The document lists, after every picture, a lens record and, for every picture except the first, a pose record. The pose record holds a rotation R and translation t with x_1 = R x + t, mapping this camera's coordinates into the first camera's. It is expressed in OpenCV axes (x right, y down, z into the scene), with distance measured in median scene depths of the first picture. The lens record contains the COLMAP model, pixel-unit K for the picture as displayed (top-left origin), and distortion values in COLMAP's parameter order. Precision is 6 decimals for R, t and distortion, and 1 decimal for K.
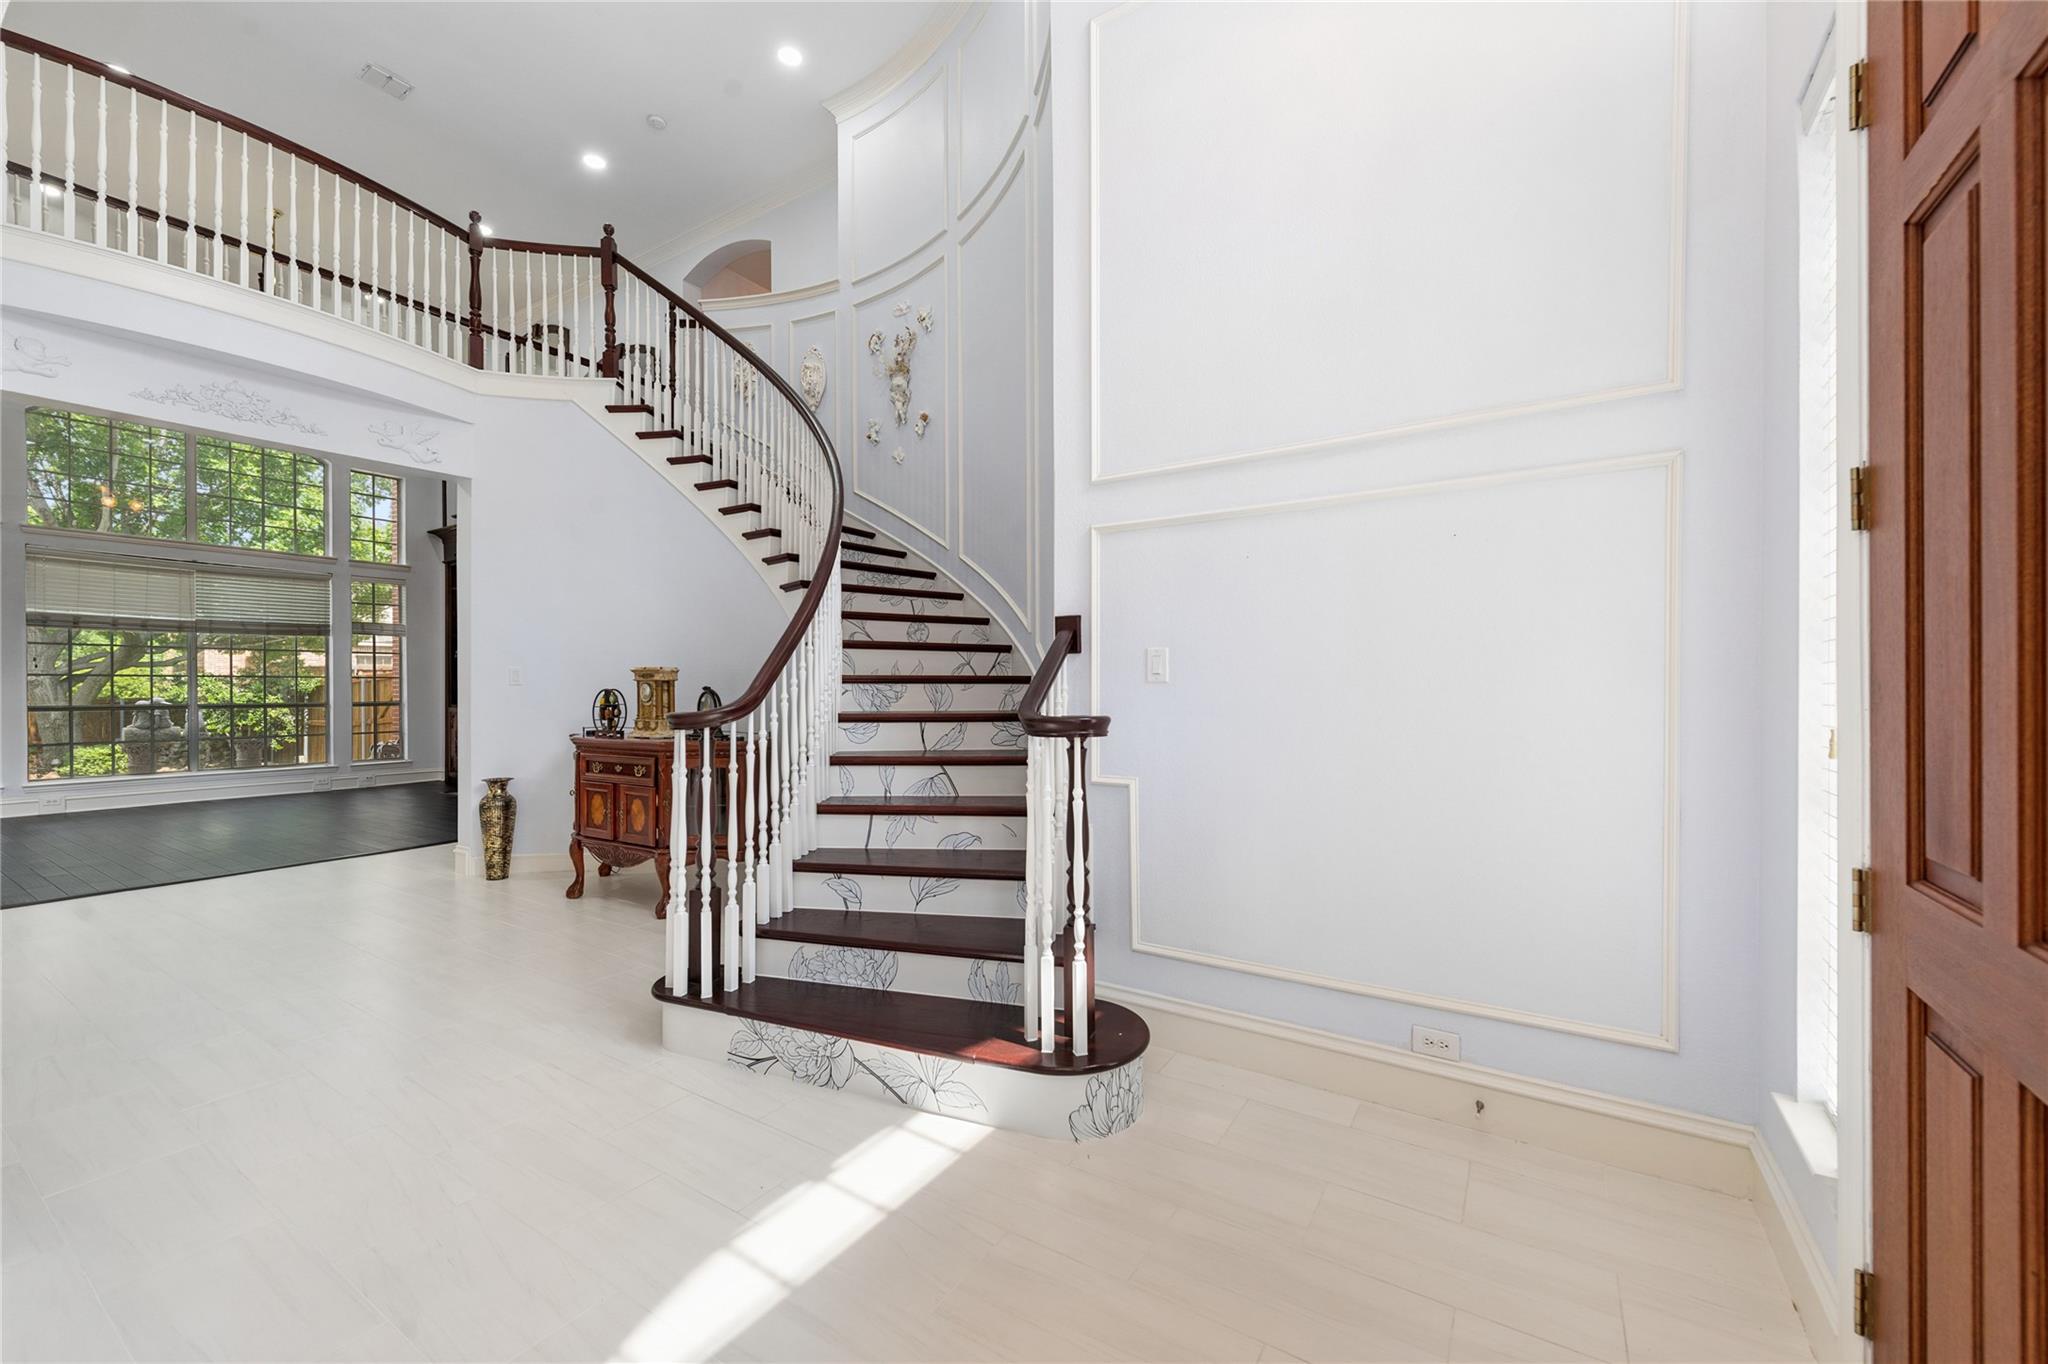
lens RADIAL K [[814.4, 0, 1015.3], [0, 814.4, 690.2], [0, 0, 1]] dist [0.001767, -0.001417]
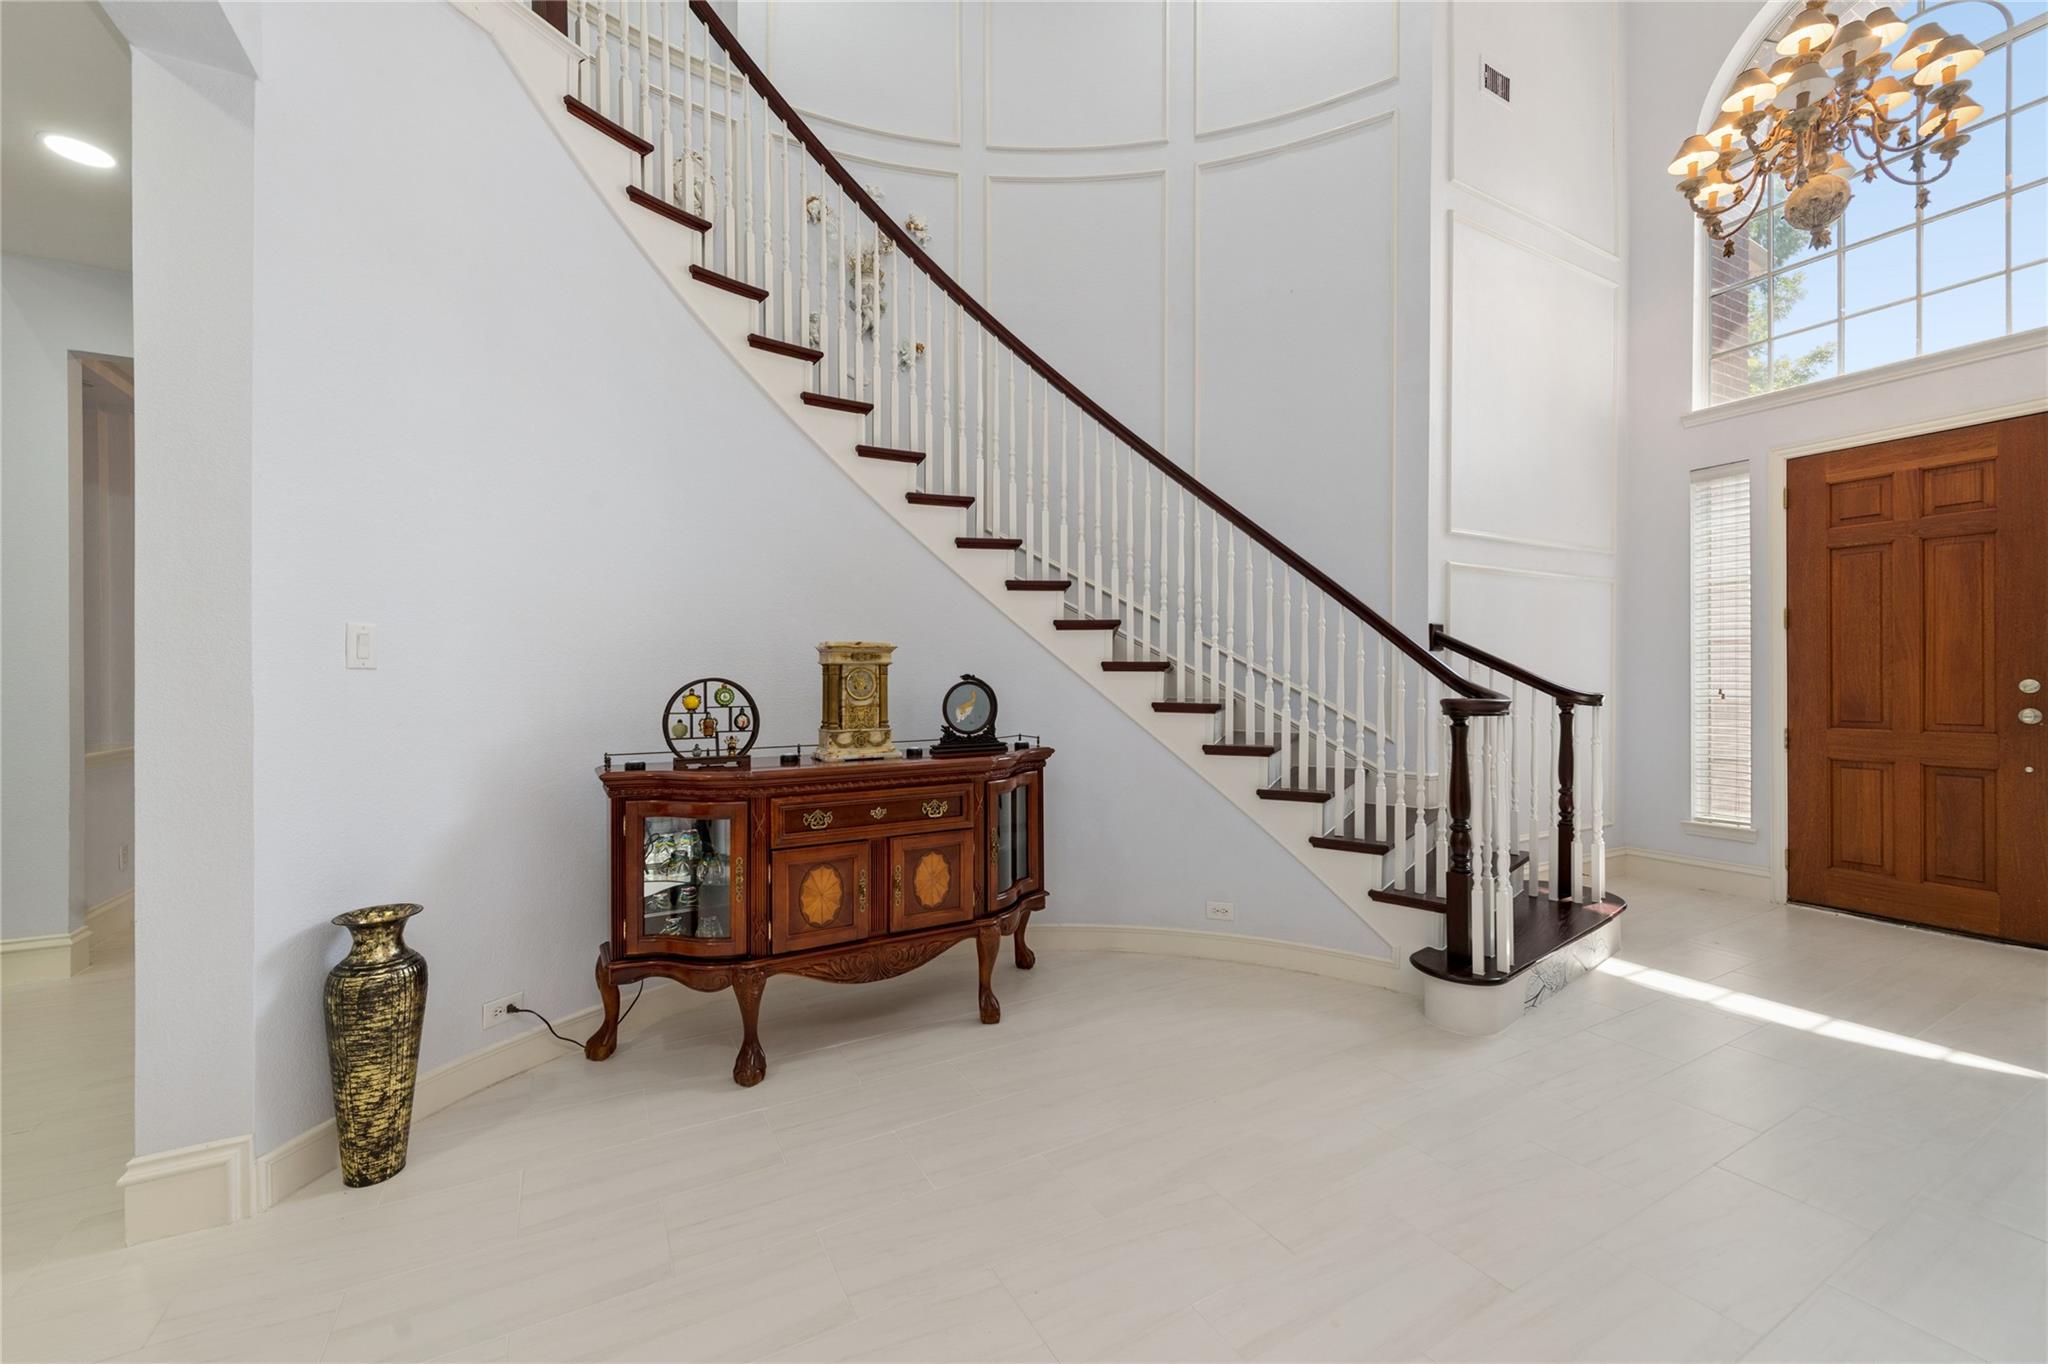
lens RADIAL K [[814.4, 0, 1033.8], [0, 814.4, 670.6], [0, 0, 1]] dist [0.001767, -0.001417]
pose [[0.457277, -0.003024, 0.889319, -0.968289], [-0.004871, 0.999971, 0.005905, -0.011825], [-0.889311, -0.007033, 0.457249, 0.636675]]
